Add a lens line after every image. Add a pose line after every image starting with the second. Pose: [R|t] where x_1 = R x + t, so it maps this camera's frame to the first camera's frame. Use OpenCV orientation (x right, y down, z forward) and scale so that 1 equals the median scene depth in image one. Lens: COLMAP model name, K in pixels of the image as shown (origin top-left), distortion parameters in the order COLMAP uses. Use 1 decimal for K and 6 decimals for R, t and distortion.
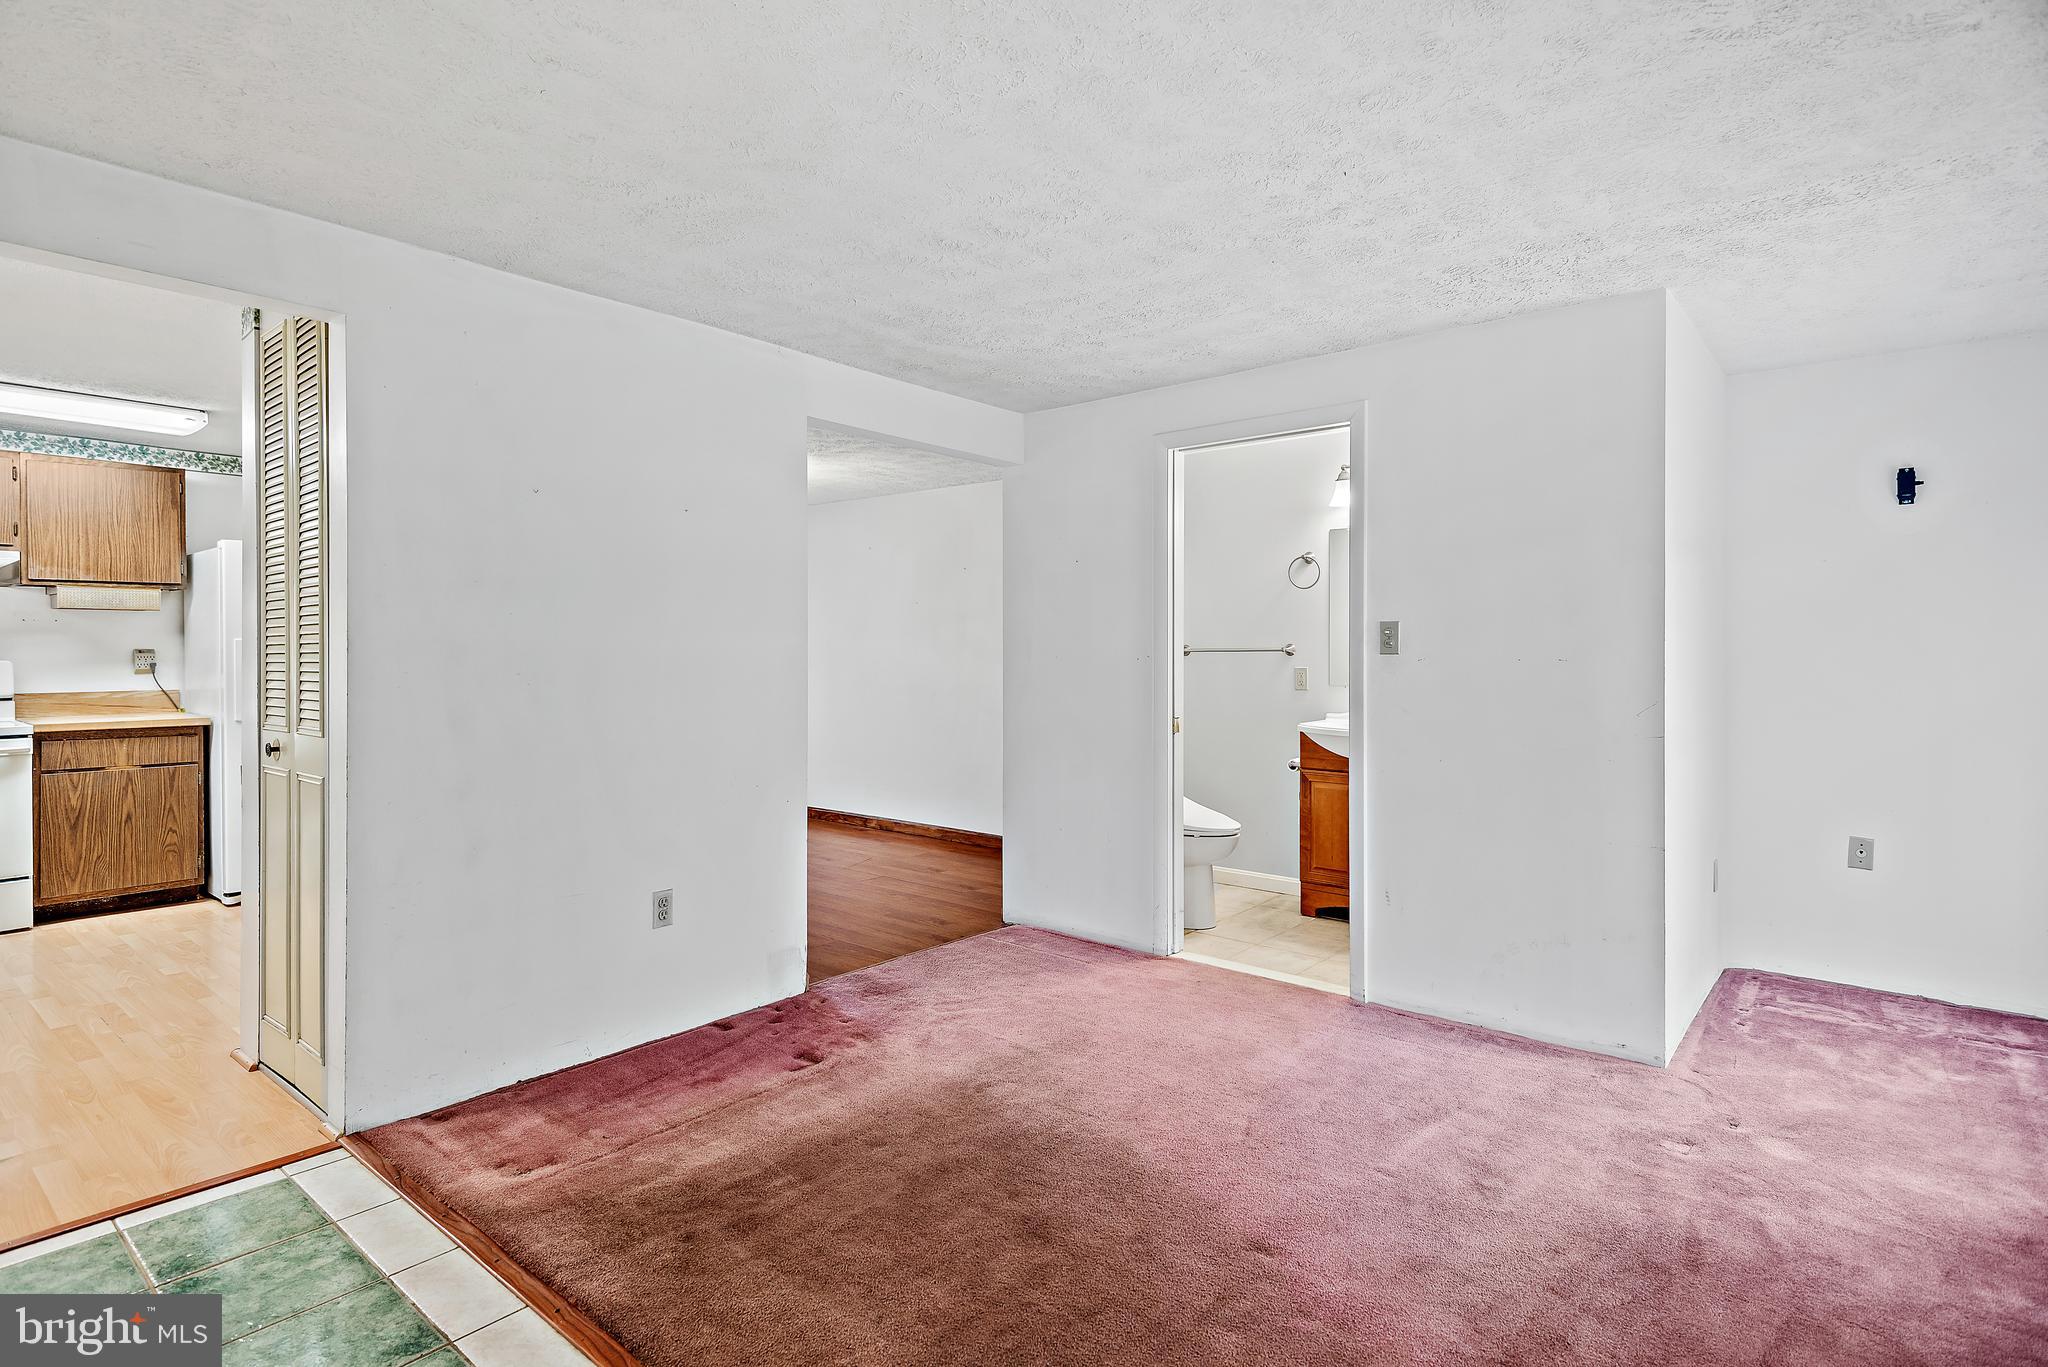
lens RADIAL K [[1034.7, 0, 1019.7], [0, 1034.7, 650.7], [0, 0, 1]] dist [0.017406, -0.012034]
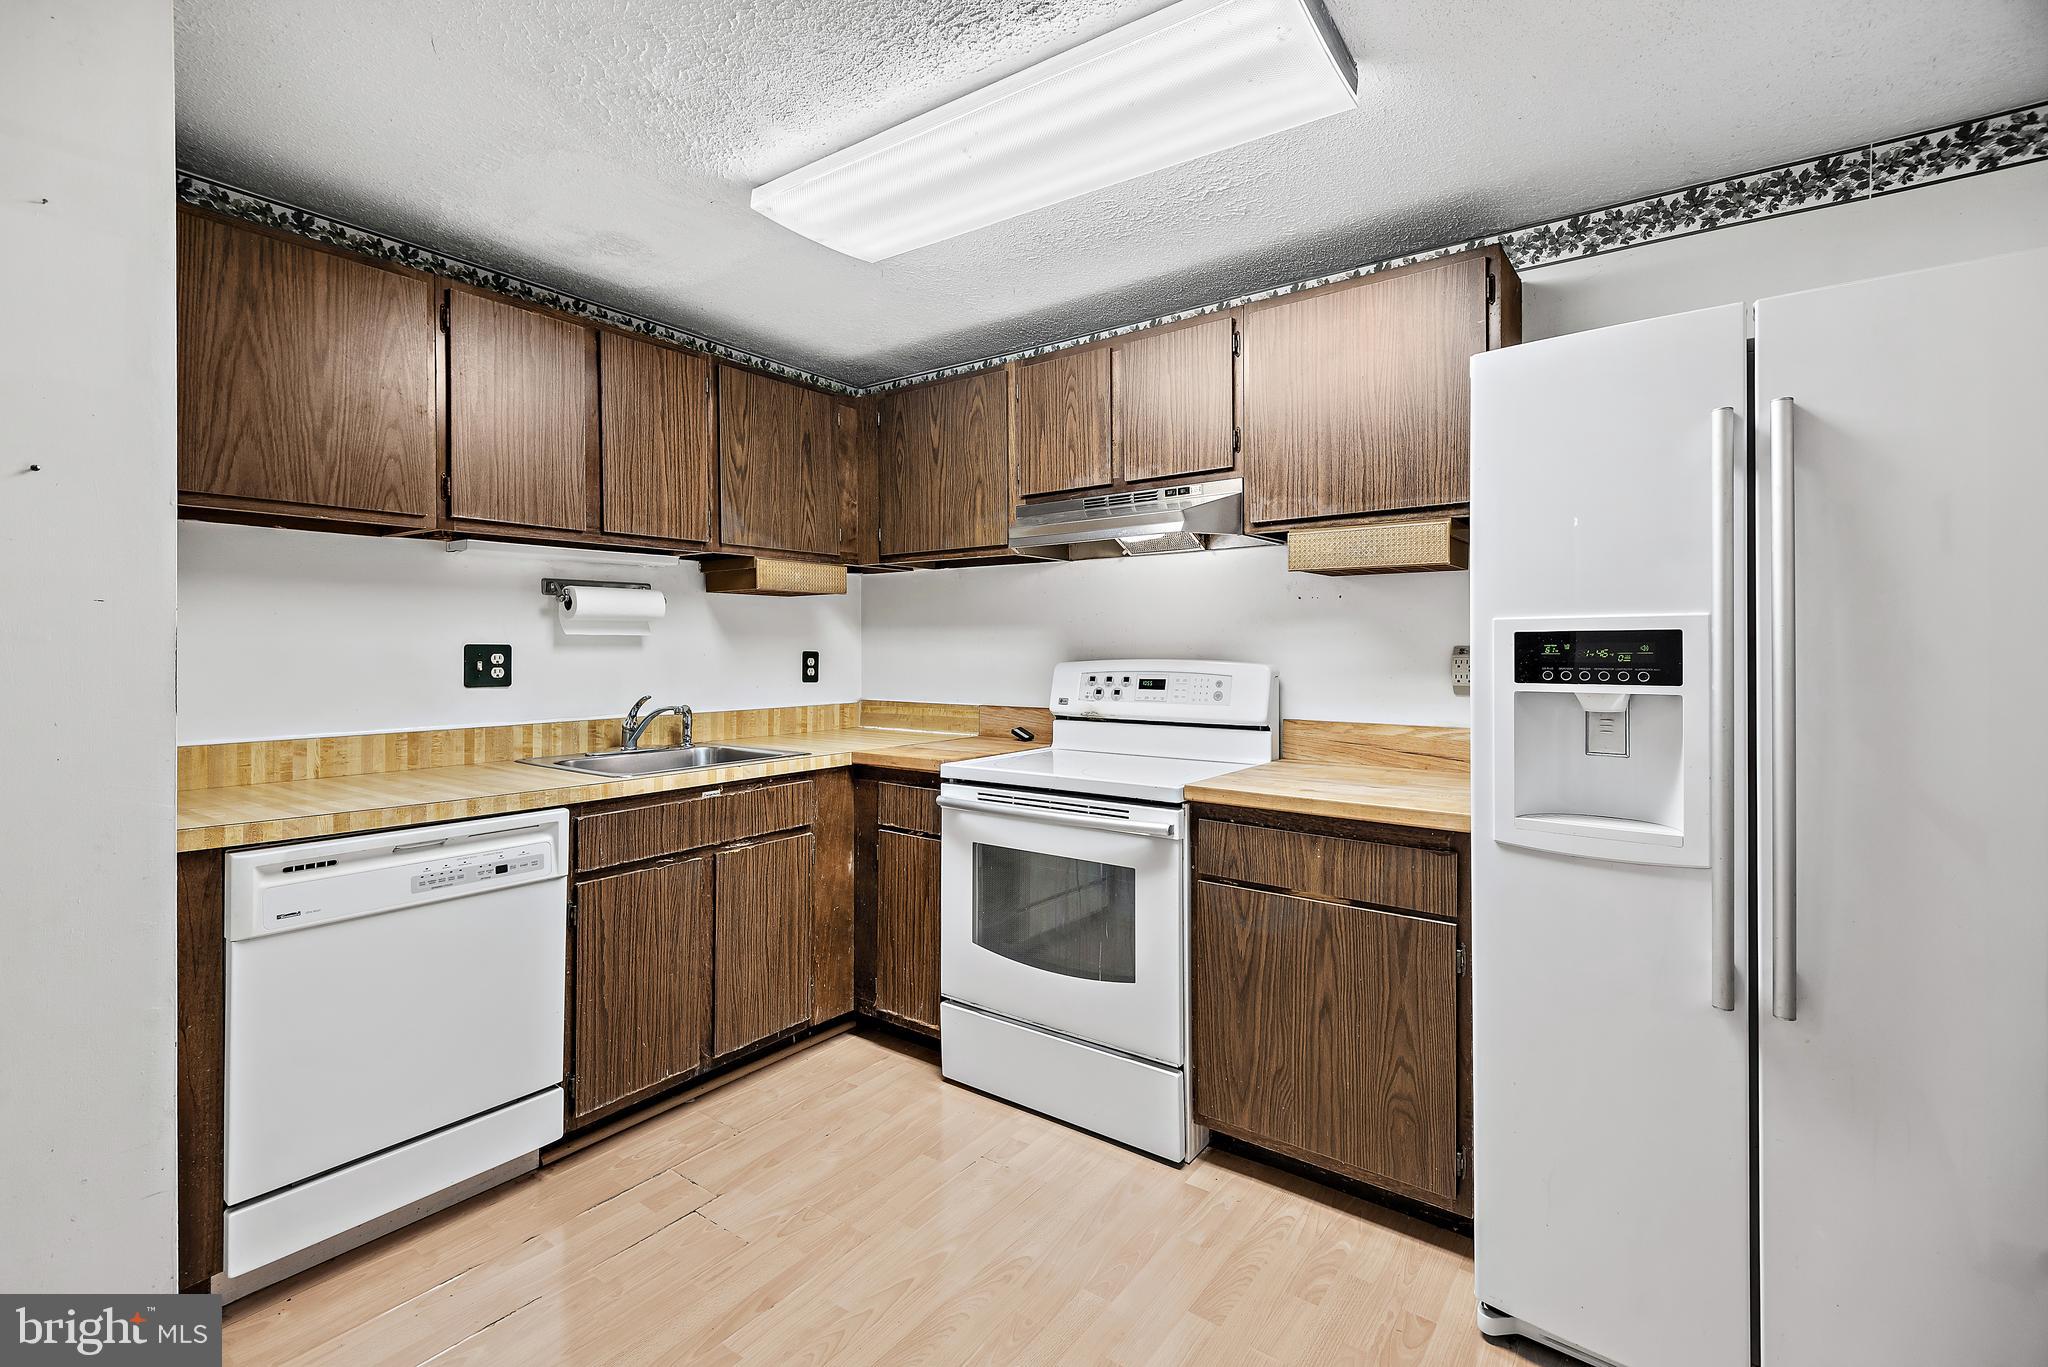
lens RADIAL K [[921.4, 0, 1016.4], [0, 921.4, 644.3], [0, 0, 1]] dist [0.028135, -0.016508]
pose [[0.051017, -0.000709, -0.998698, -0.453954], [-0.002485, 0.999997, -0.000837, -0.001521], [0.998695, 0.002525, 0.051015, 0.850917]]
